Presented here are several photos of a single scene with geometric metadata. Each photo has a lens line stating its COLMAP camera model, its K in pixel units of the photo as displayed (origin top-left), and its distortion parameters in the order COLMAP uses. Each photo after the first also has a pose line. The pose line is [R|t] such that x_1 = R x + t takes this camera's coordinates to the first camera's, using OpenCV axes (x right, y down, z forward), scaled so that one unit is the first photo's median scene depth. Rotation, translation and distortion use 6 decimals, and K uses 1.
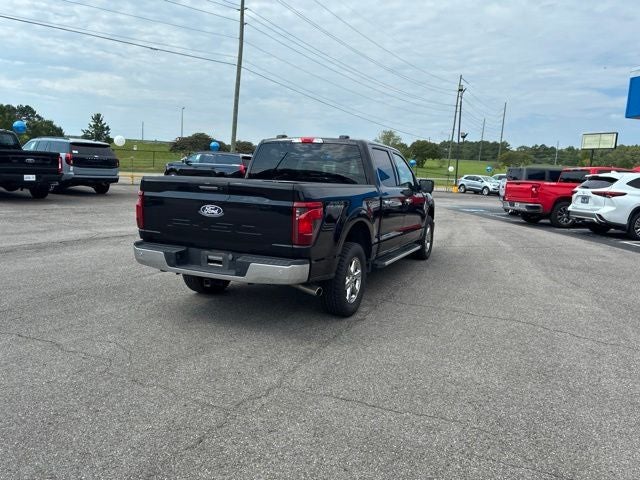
lens RADIAL K [[489.1, 0, 325.0], [0, 489.1, 242.2], [0, 0, 1]] dist [0.049782, -0.068753]
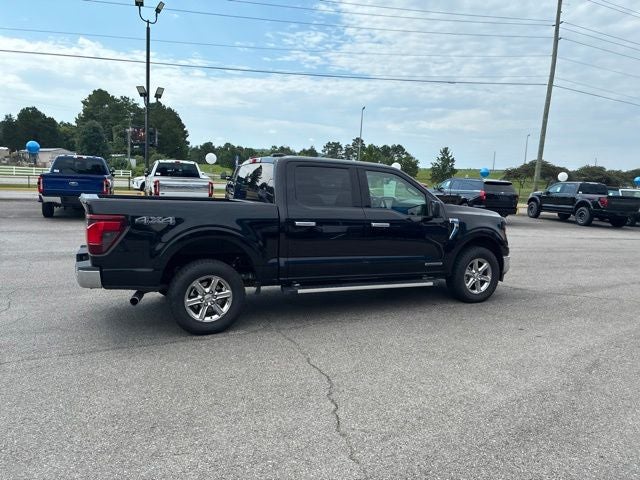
lens RADIAL K [[486.5, 0, 320.9], [0, 486.5, 236.9], [0, 0, 1]] dist [0.047924, -0.067732]
pose [[0.761537, 0.050268, -0.646169, 0.544267], [-0.094244, 0.994980, -0.033667, -0.021656], [0.641232, 0.086536, 0.762452, 0.244970]]
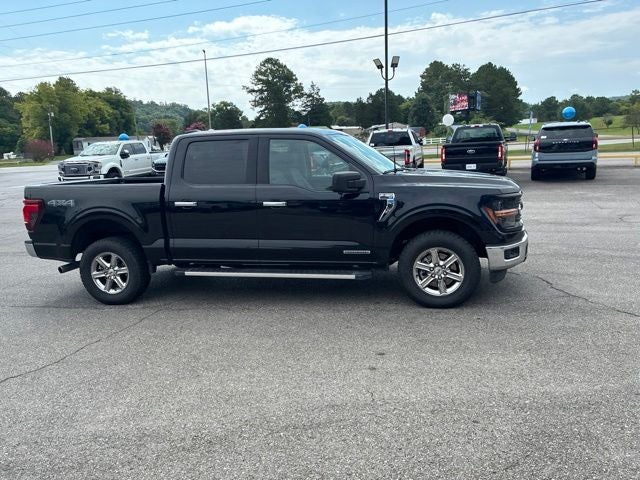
lens RADIAL K [[481.1, 0, 321.2], [0, 481.1, 239.2], [0, 0, 1]] dist [0.046230, -0.054545]
pose [[0.193881, 0.124747, -0.973061, 0.753312], [-0.089023, 0.990027, 0.109185, -0.098797], [0.976977, 0.065456, 0.203053, 0.784119]]
